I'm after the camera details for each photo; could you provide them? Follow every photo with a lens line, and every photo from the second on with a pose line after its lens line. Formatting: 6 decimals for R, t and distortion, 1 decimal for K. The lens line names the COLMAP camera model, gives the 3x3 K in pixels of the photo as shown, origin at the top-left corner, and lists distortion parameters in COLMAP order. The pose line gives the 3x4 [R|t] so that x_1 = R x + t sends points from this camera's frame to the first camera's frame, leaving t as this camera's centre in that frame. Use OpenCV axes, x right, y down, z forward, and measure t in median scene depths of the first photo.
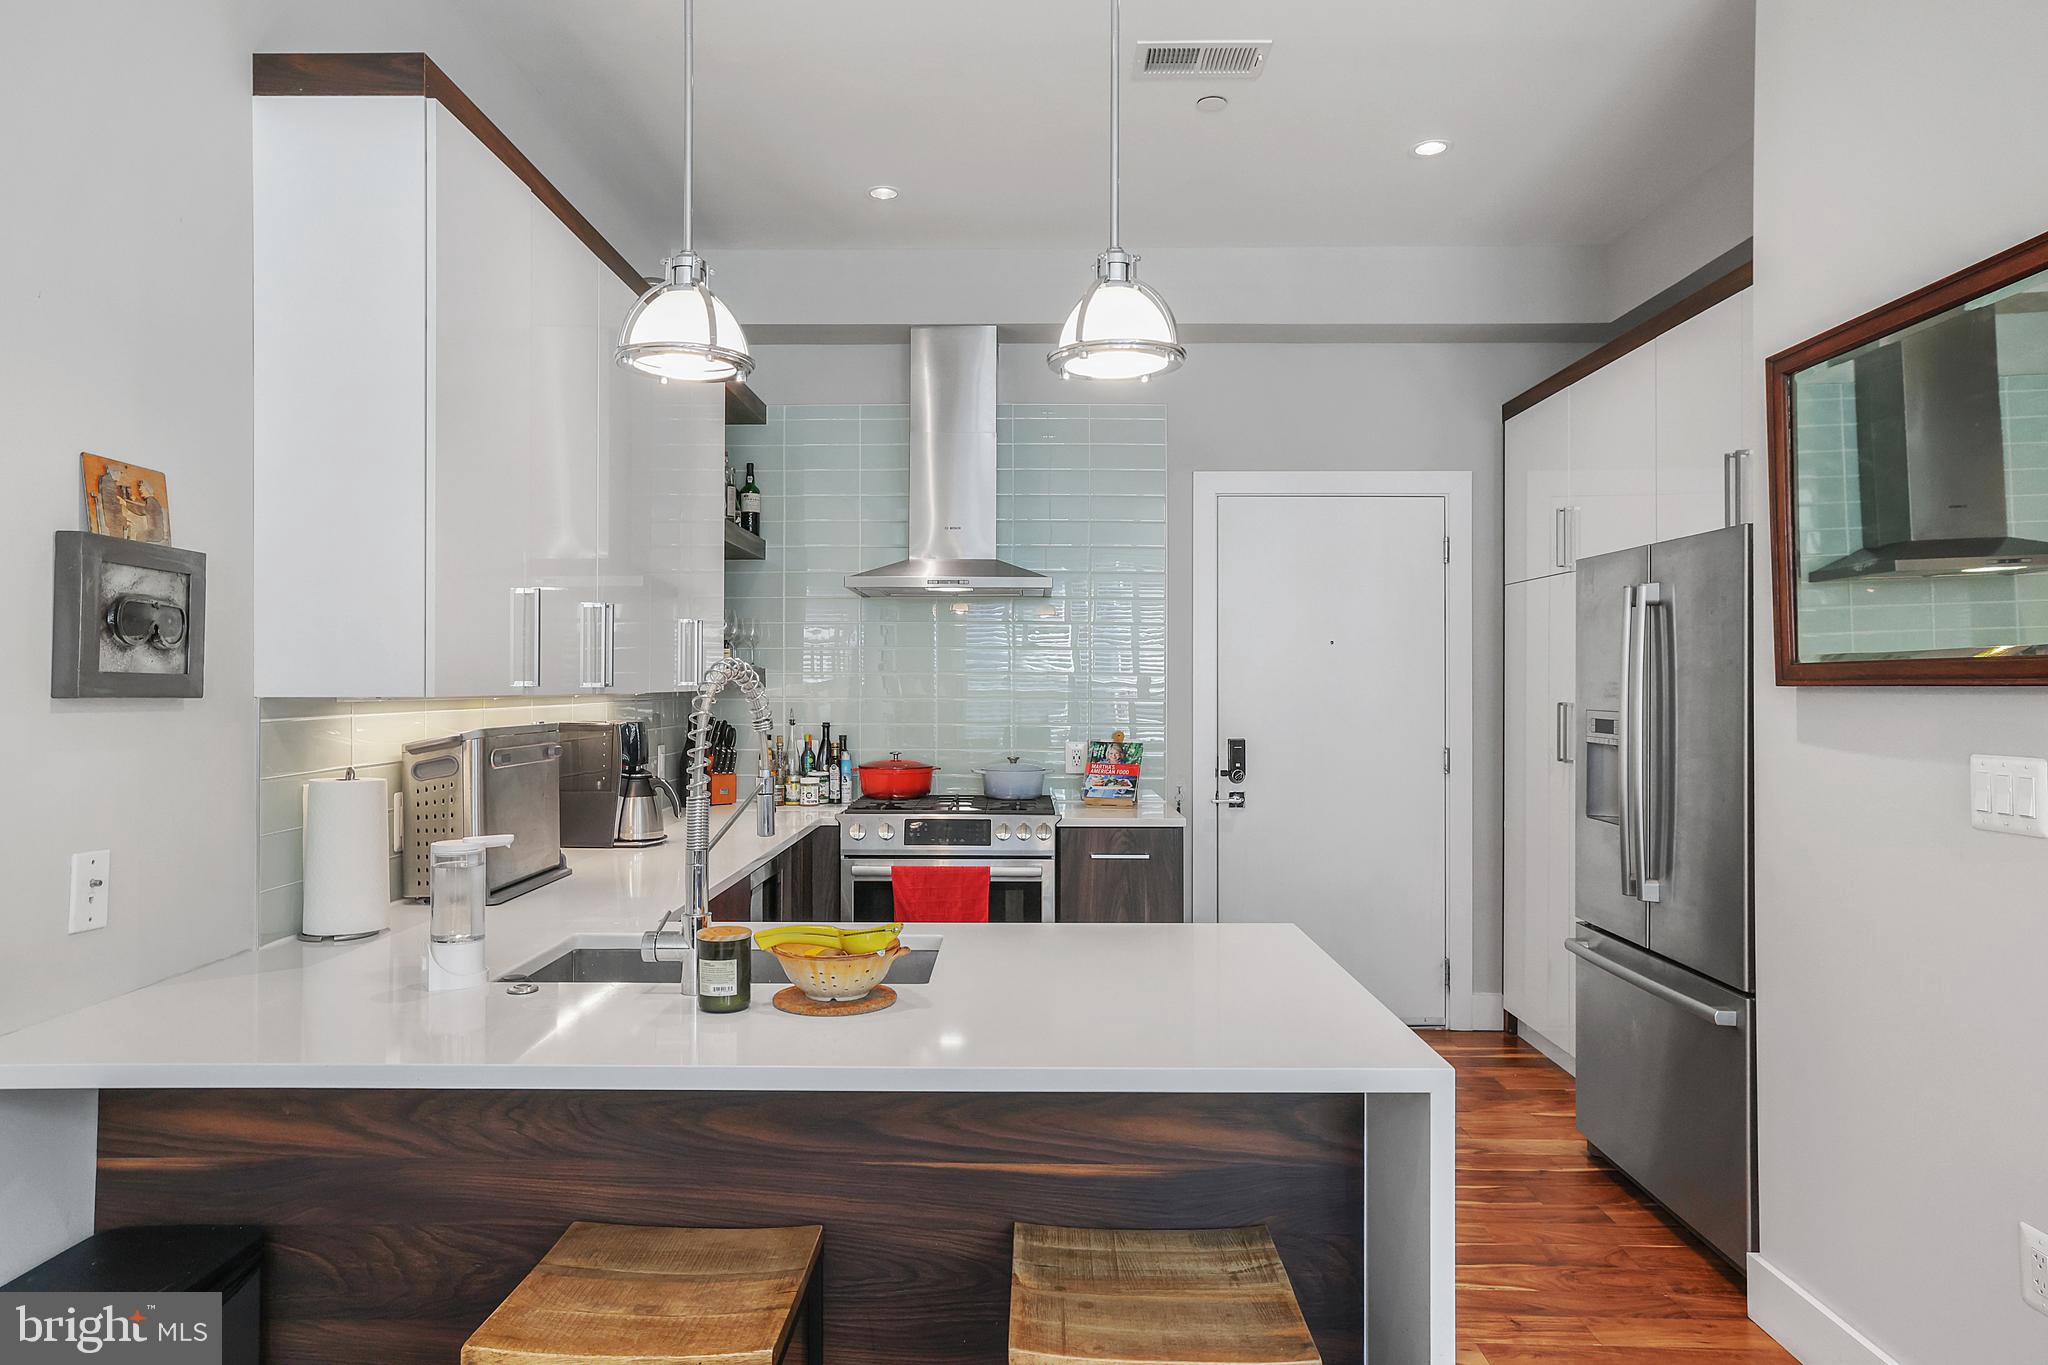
lens RADIAL K [[1257.1, 0, 1015.6], [0, 1257.1, 686.3], [0, 0, 1]] dist [-0.003717, -0.000060]
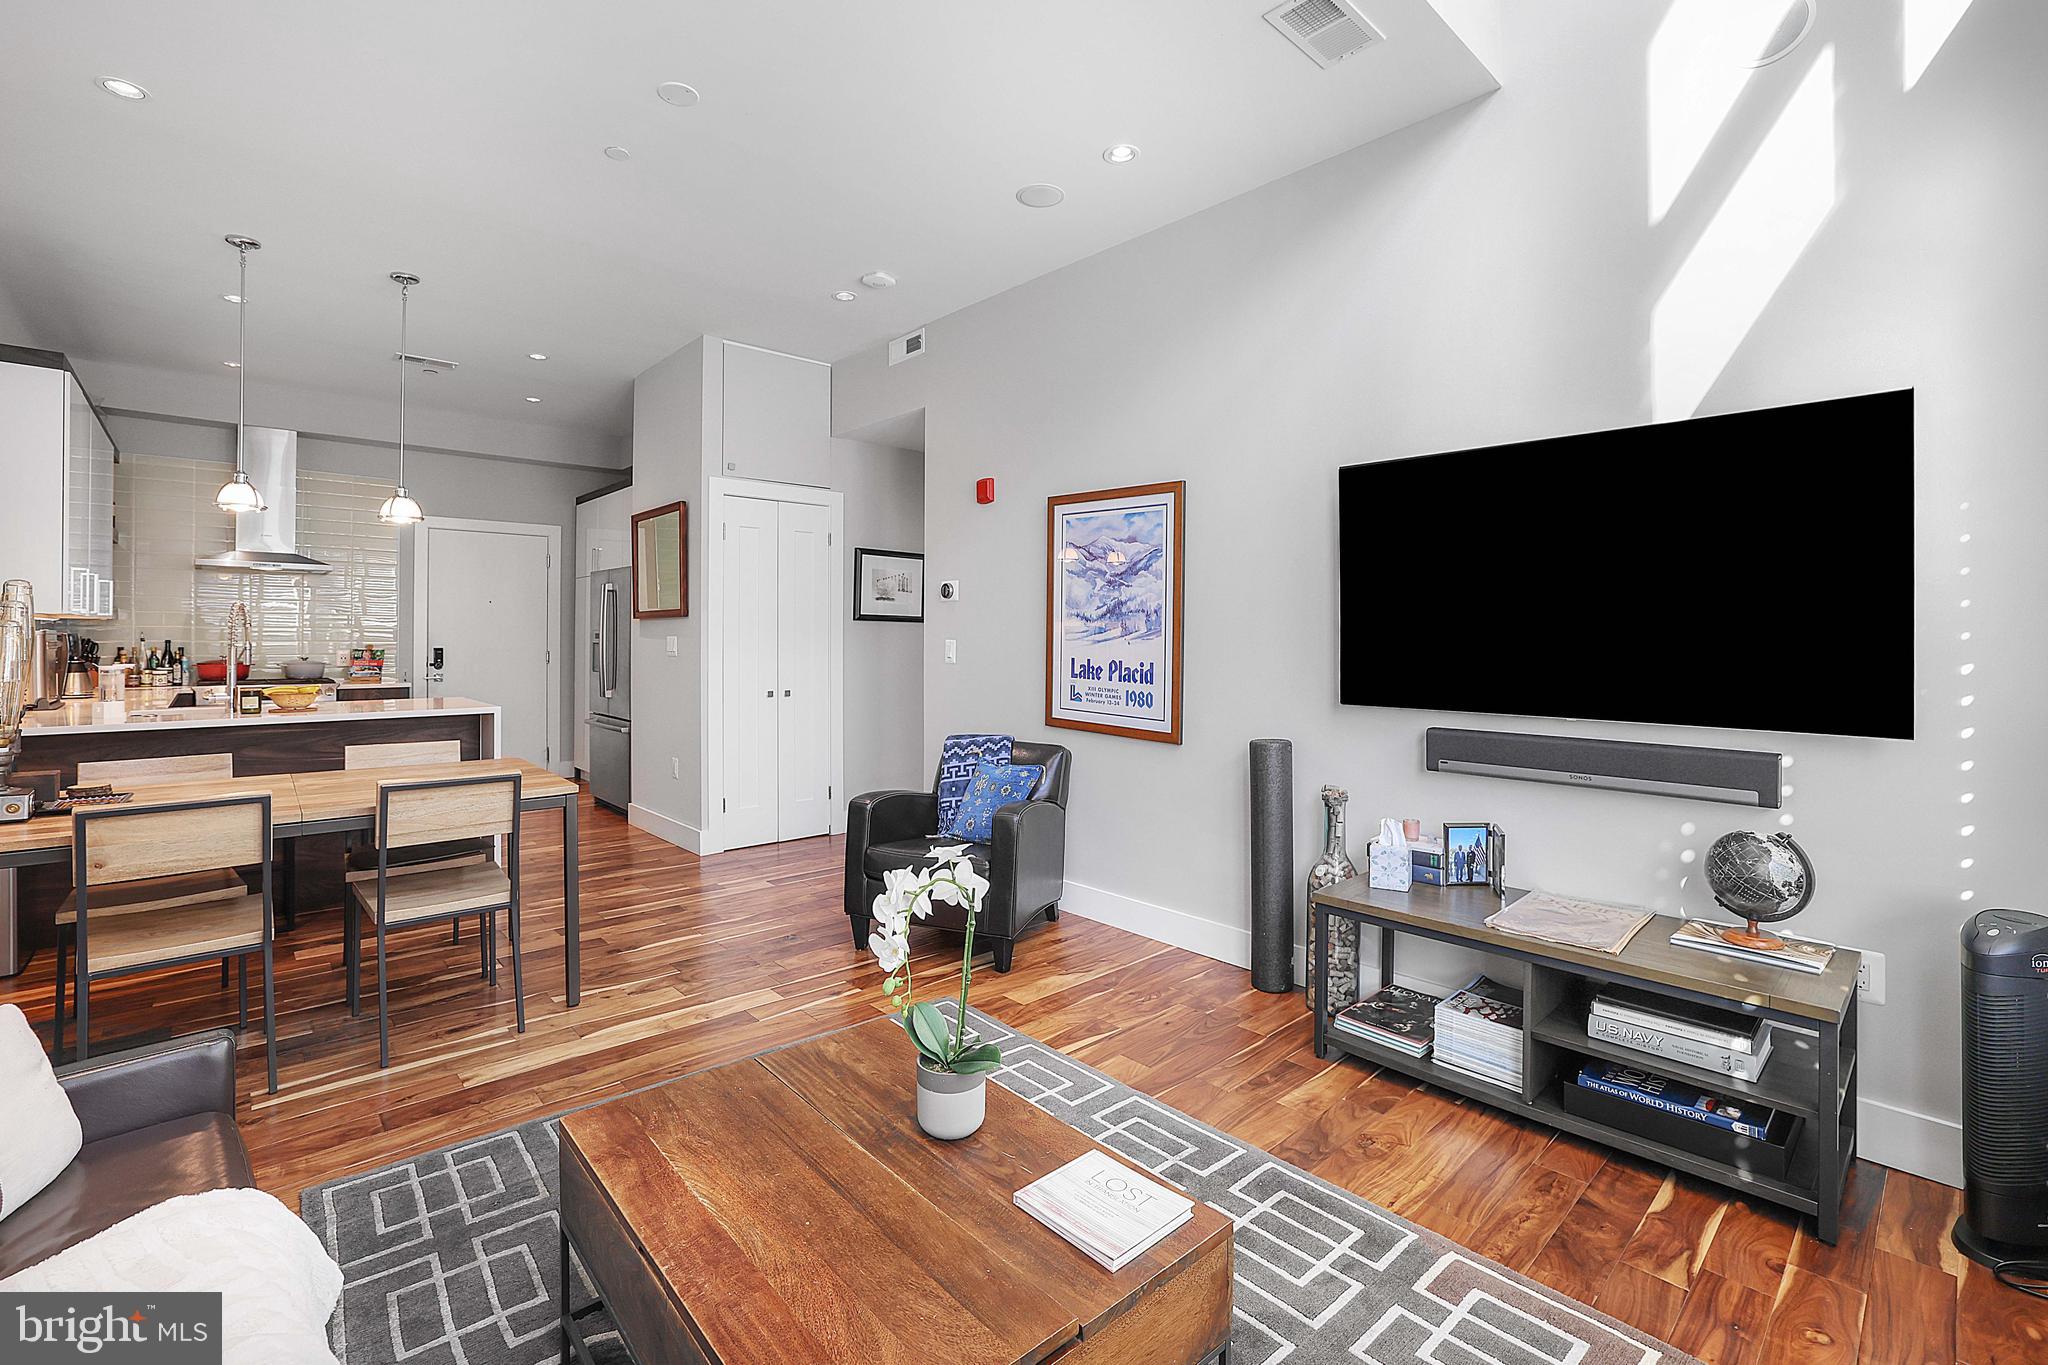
lens RADIAL K [[897.5, 0, 1020.4], [0, 897.5, 636.0], [0, 0, 1]] dist [-0.056164, 0.022249]
pose [[0.724977, 0.001912, 0.688771, -0.138419], [-0.001122, 0.999998, -0.001595, 0.027068], [-0.688772, 0.000383, 0.724978, -0.776921]]
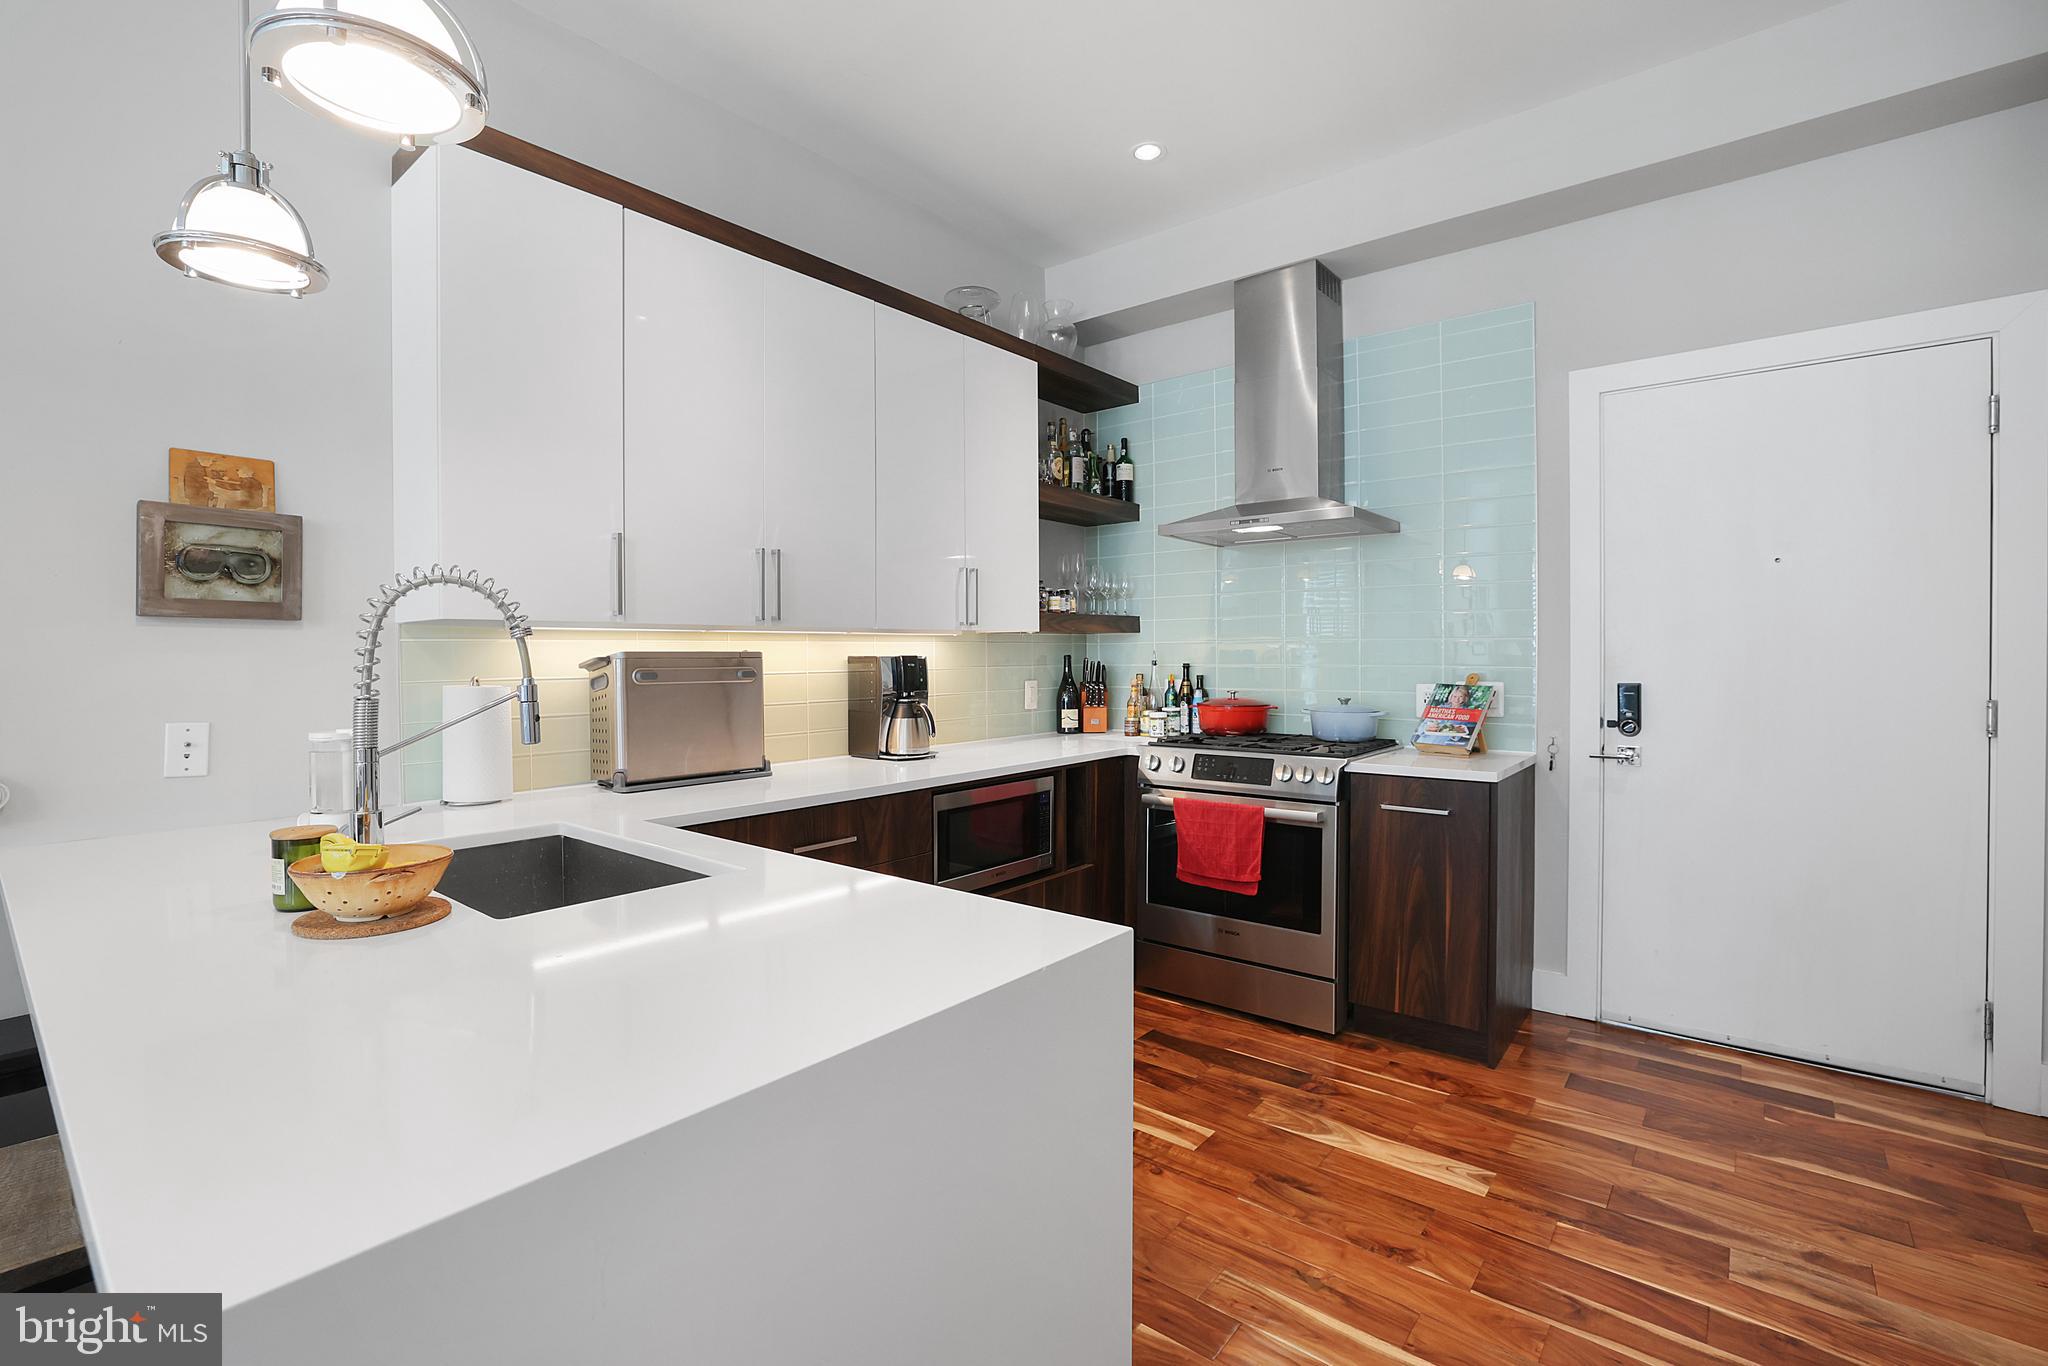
lens RADIAL K [[915.6, 0, 1012.5], [0, 915.6, 670.9], [0, 0, 1]] dist [-0.019475, 0.000349]
pose [[0.778636, 0.004445, -0.627461, 0.265491], [0.006799, 0.999856, 0.015520, 0.024617], [0.627440, -0.016350, 0.778494, 0.316578]]
